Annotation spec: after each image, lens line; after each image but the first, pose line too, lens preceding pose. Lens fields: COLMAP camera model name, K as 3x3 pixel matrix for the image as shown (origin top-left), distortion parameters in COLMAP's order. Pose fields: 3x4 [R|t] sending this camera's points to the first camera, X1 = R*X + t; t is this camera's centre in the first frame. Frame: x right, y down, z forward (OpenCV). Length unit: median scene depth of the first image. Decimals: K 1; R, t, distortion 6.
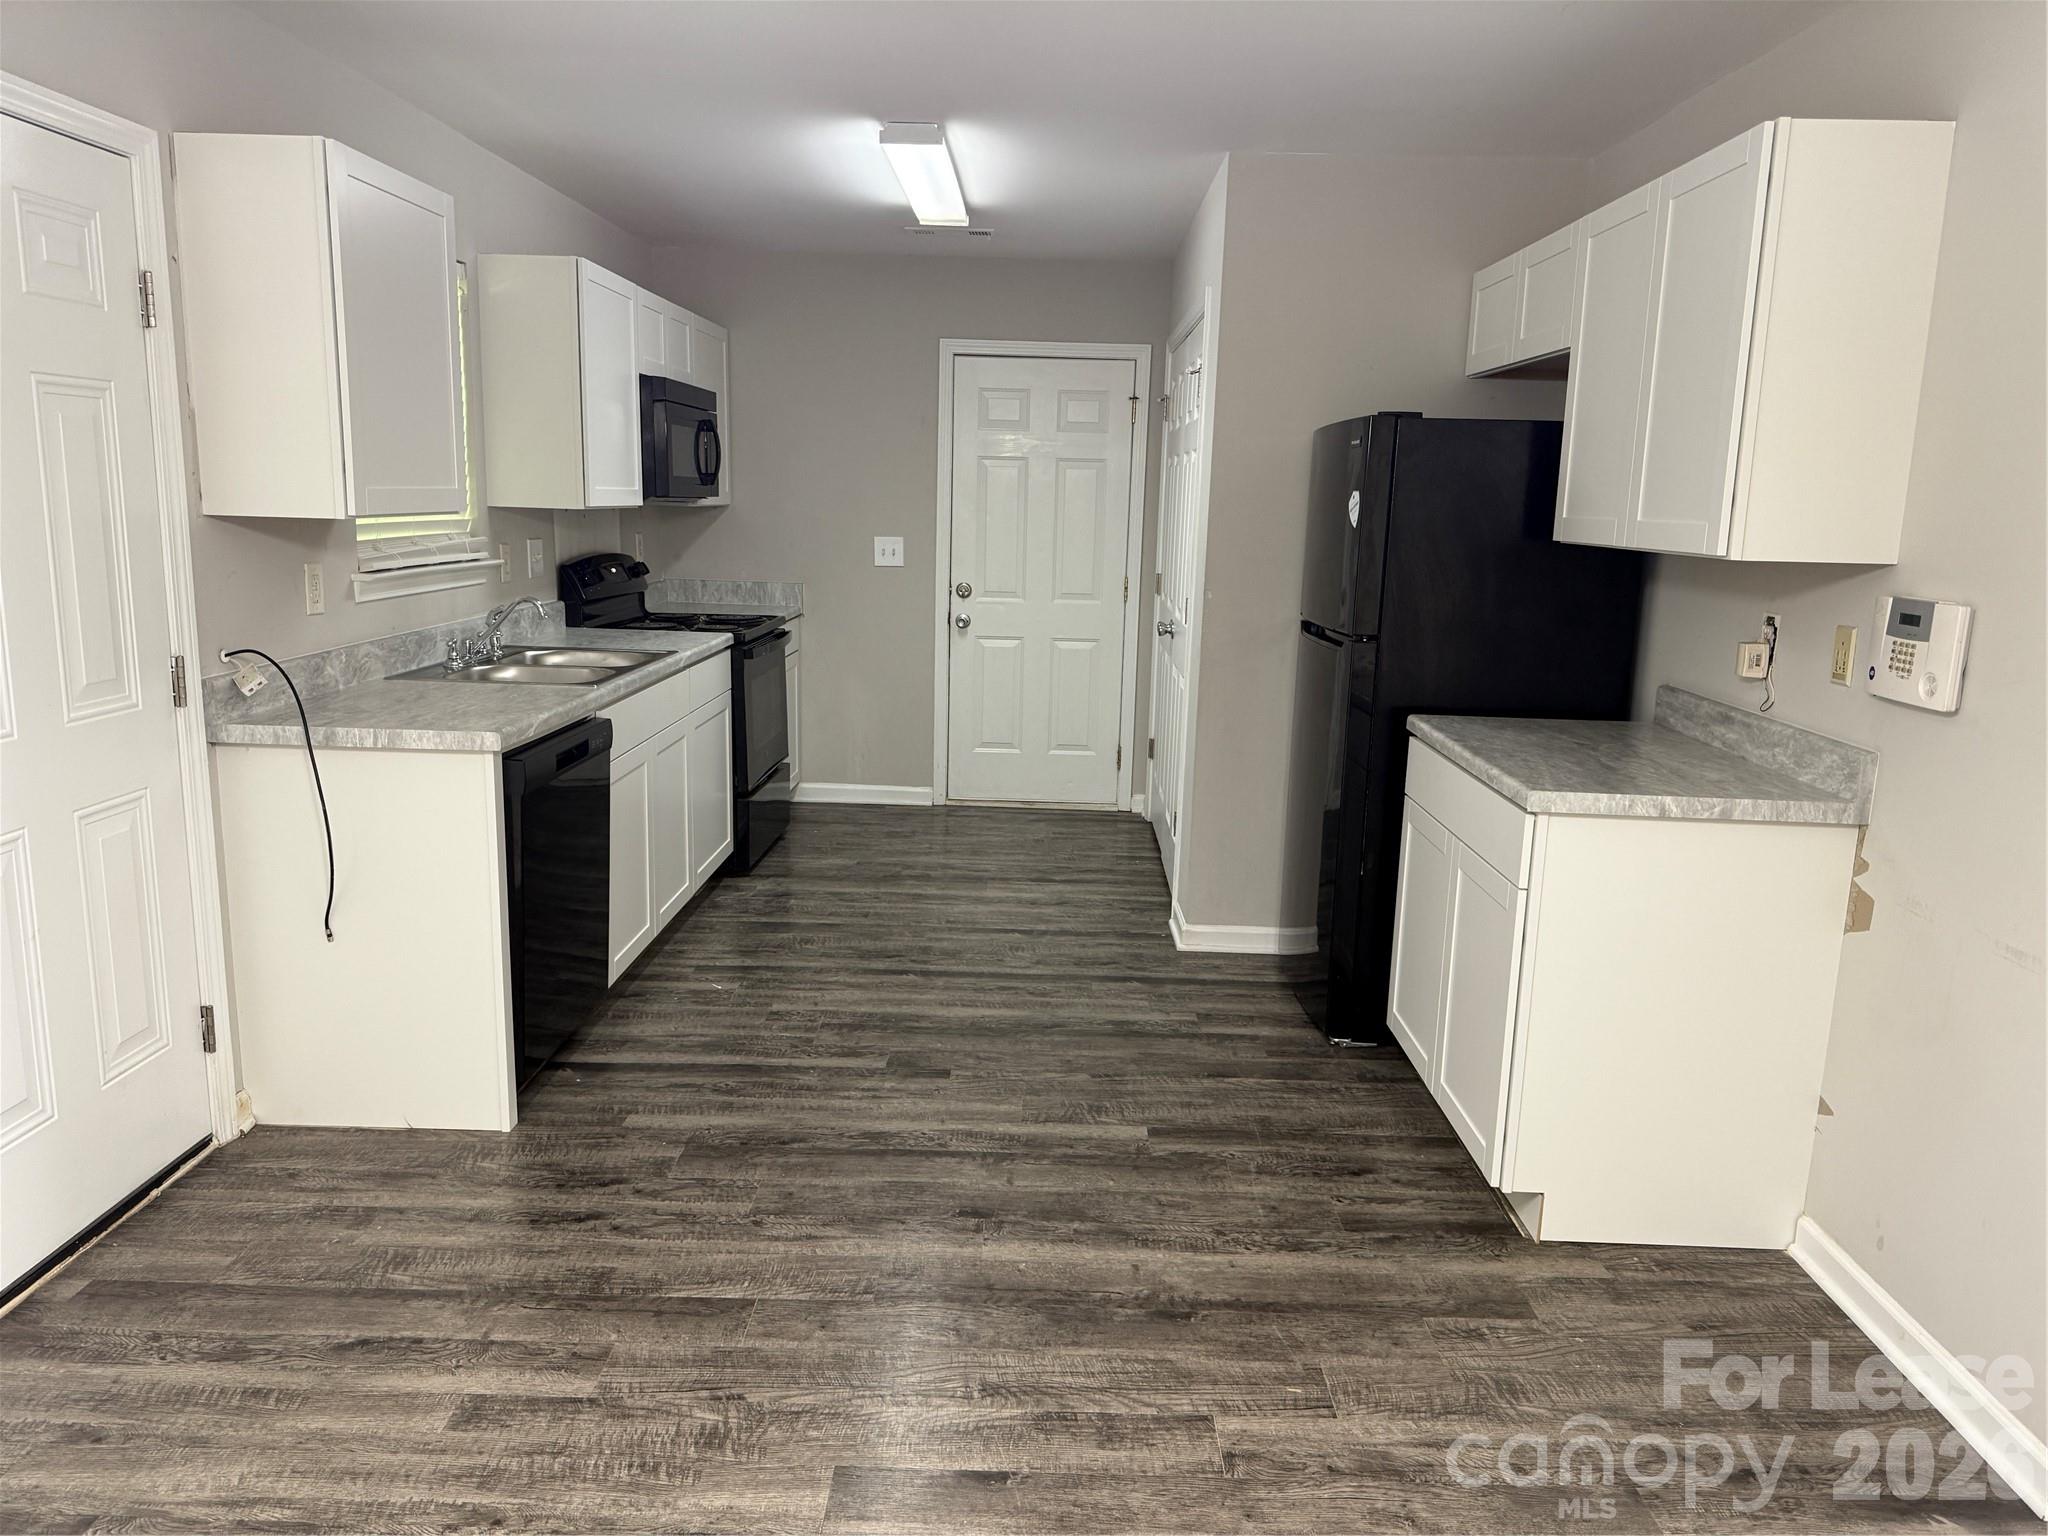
lens RADIAL K [[1428.1, 0, 1025.6], [0, 1428.1, 760.3], [0, 0, 1]] dist [0.047123, -0.064785]
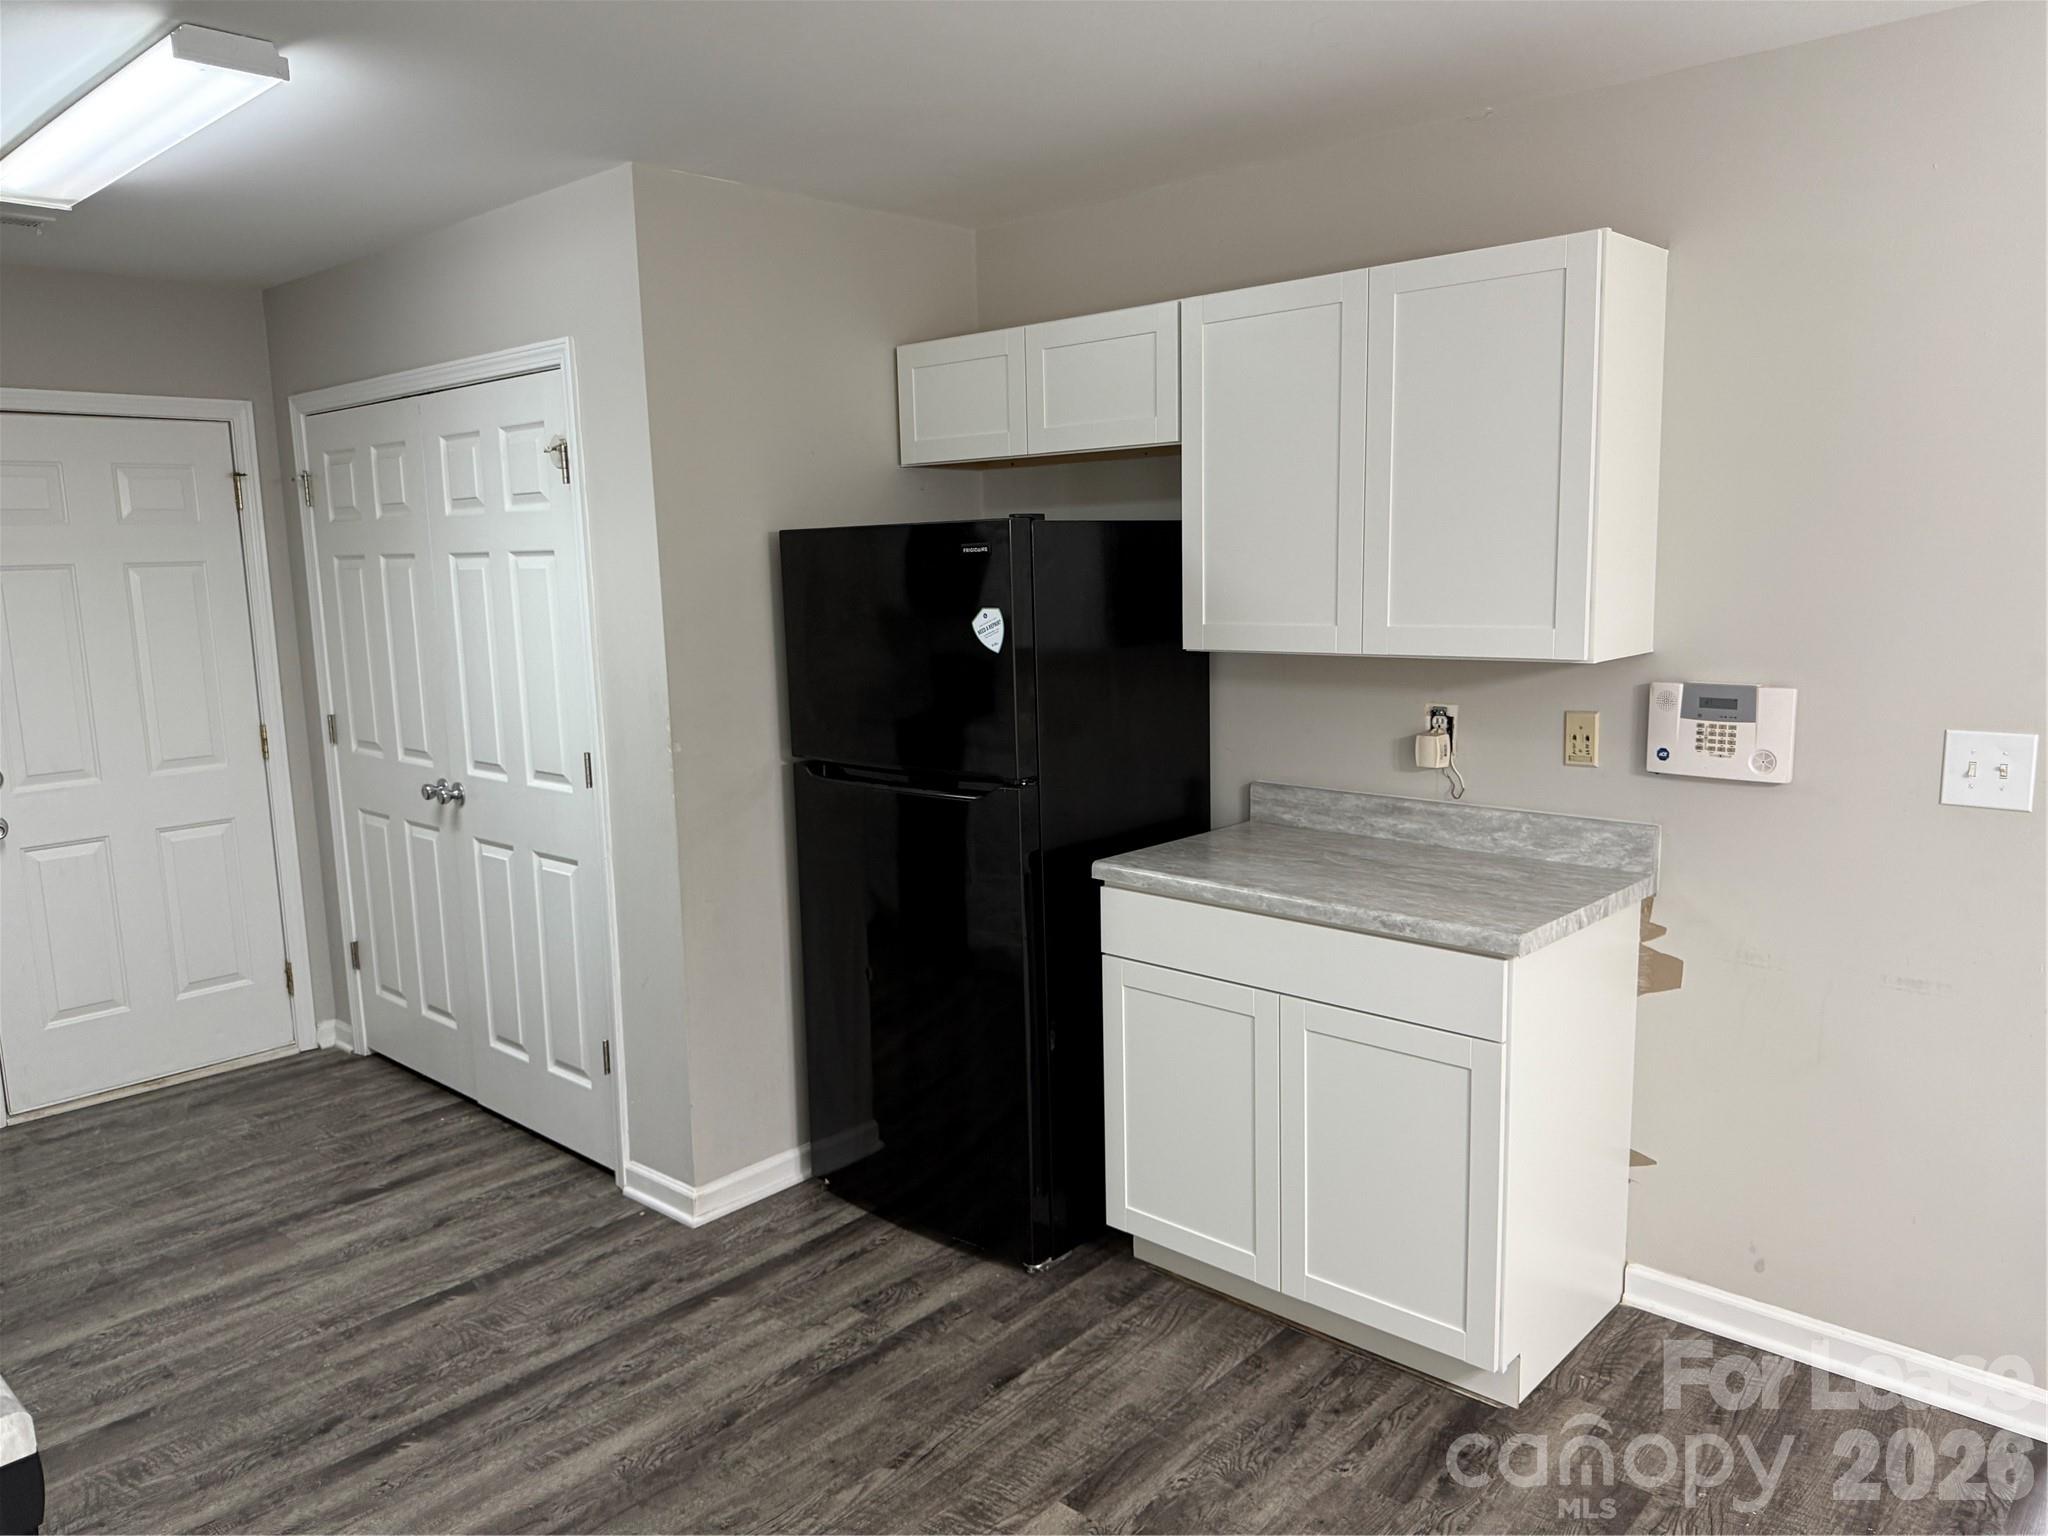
lens RADIAL K [[1428.1, 0, 1025.6], [0, 1428.1, 760.3], [0, 0, 1]] dist [0.047123, -0.064785]
pose [[0.656289, -0.144215, 0.740599, -0.313119], [0.174731, 0.983930, 0.036759, -0.107266], [-0.733999, 0.105281, 0.670941, 0.376461]]
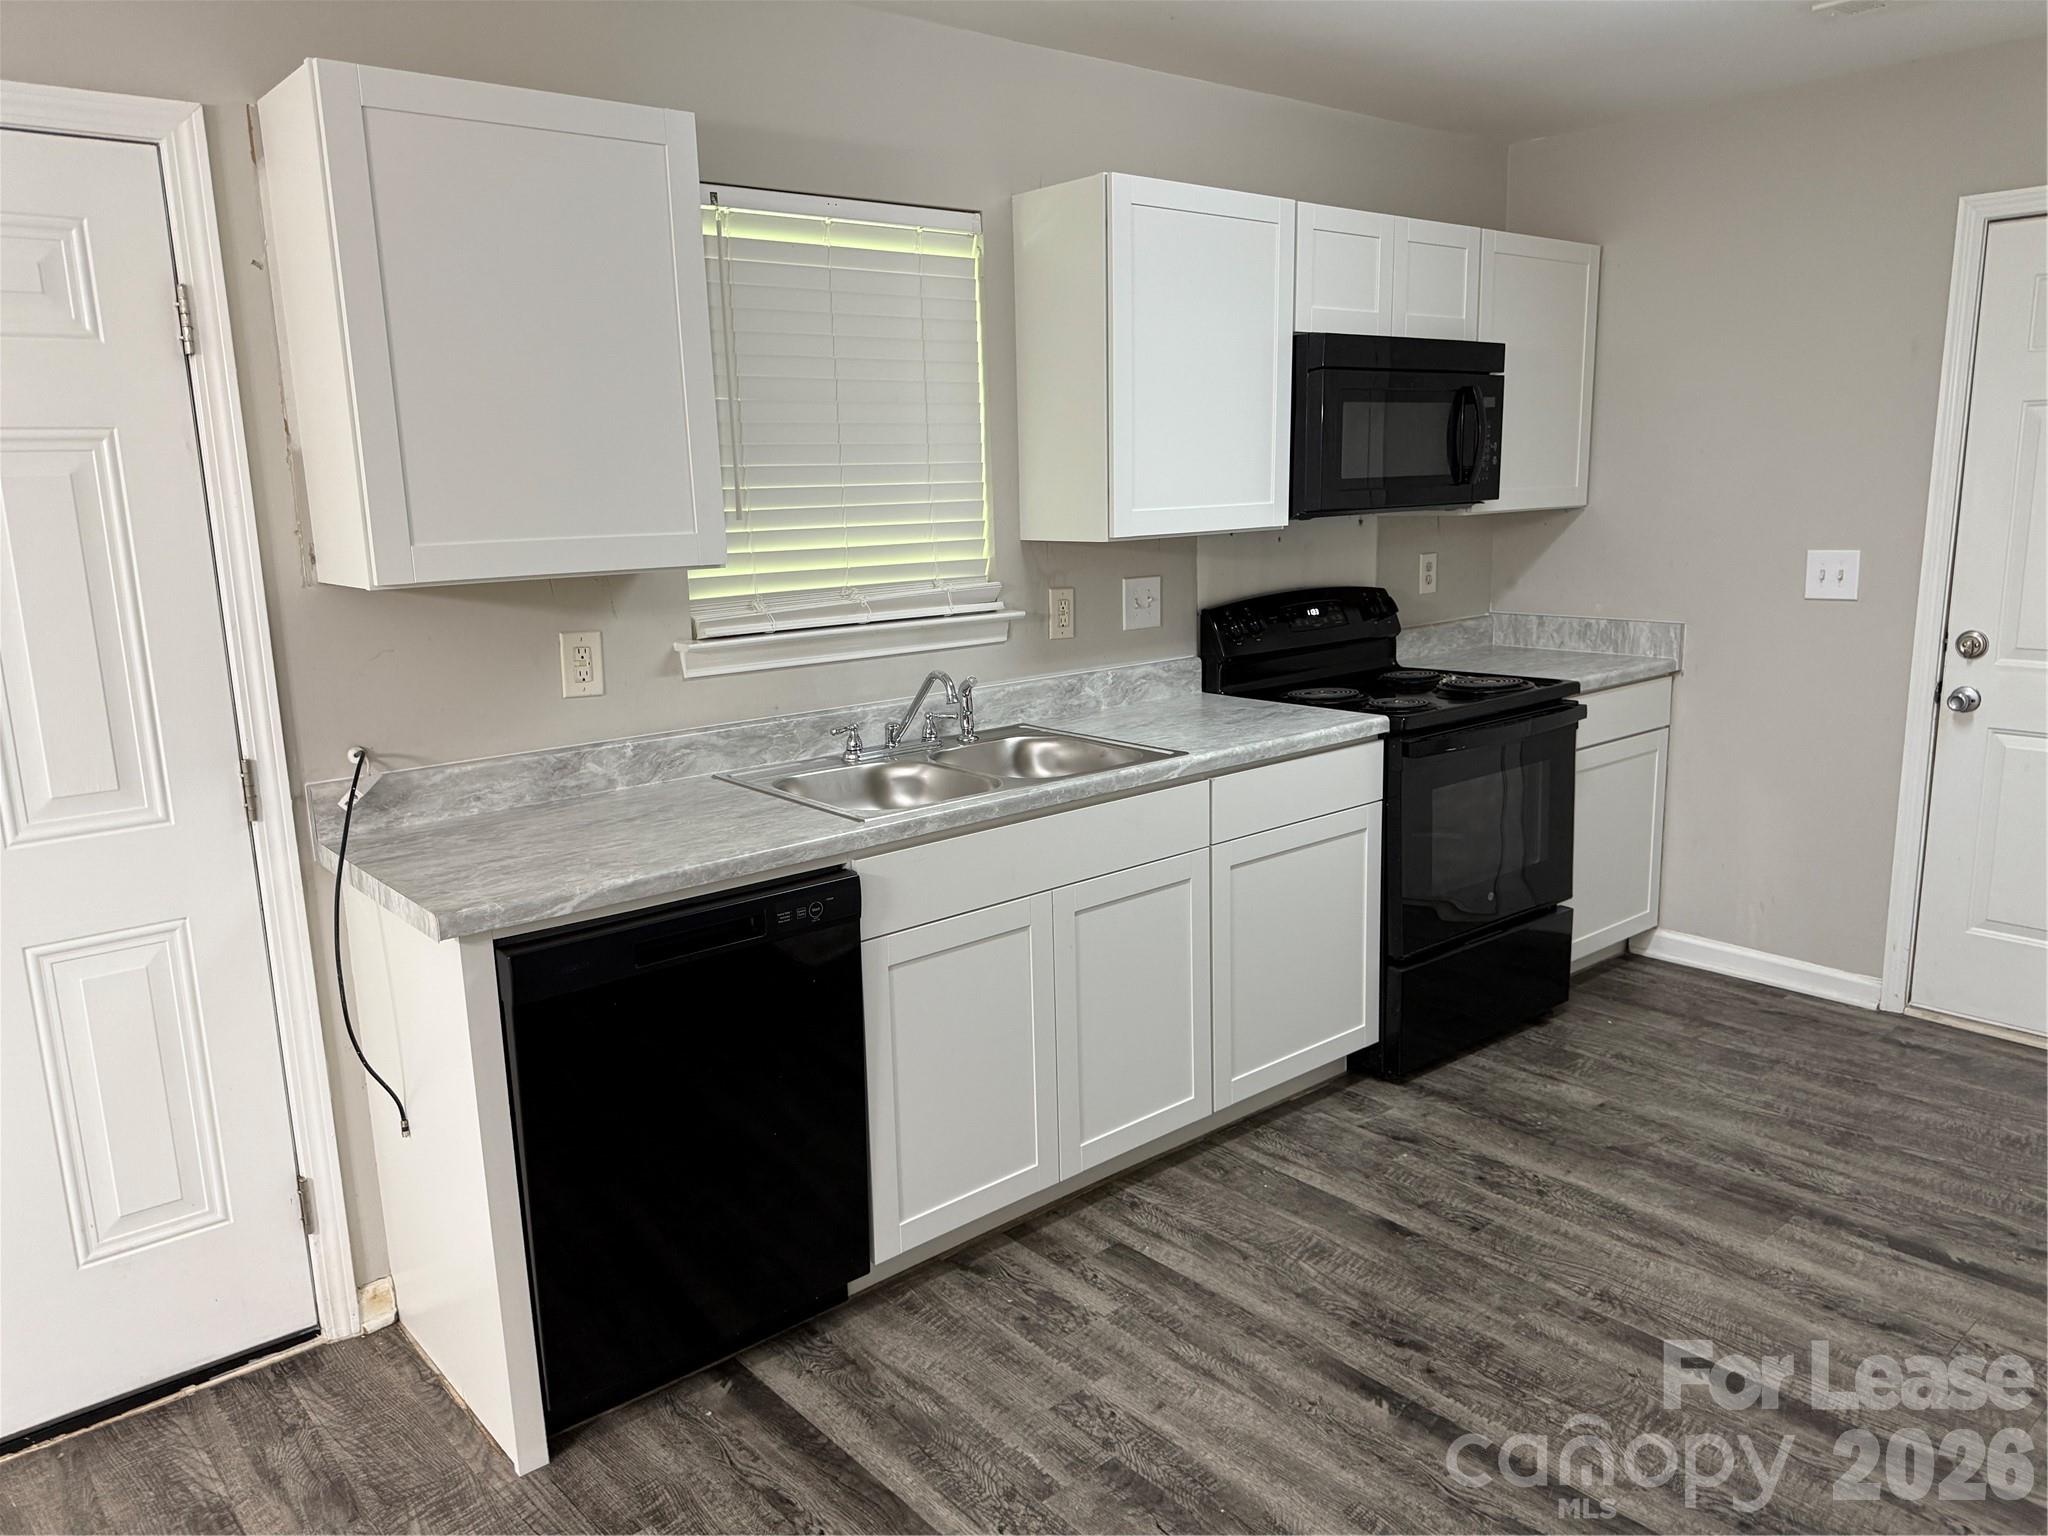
lens RADIAL K [[1428.1, 0, 1025.6], [0, 1428.1, 760.3], [0, 0, 1]] dist [0.047123, -0.064785]
pose [[0.655035, 0.099601, -0.749005, 0.209154], [-0.091439, 0.994438, 0.052271, -0.104611], [0.750045, 0.034248, 0.660499, 0.534482]]
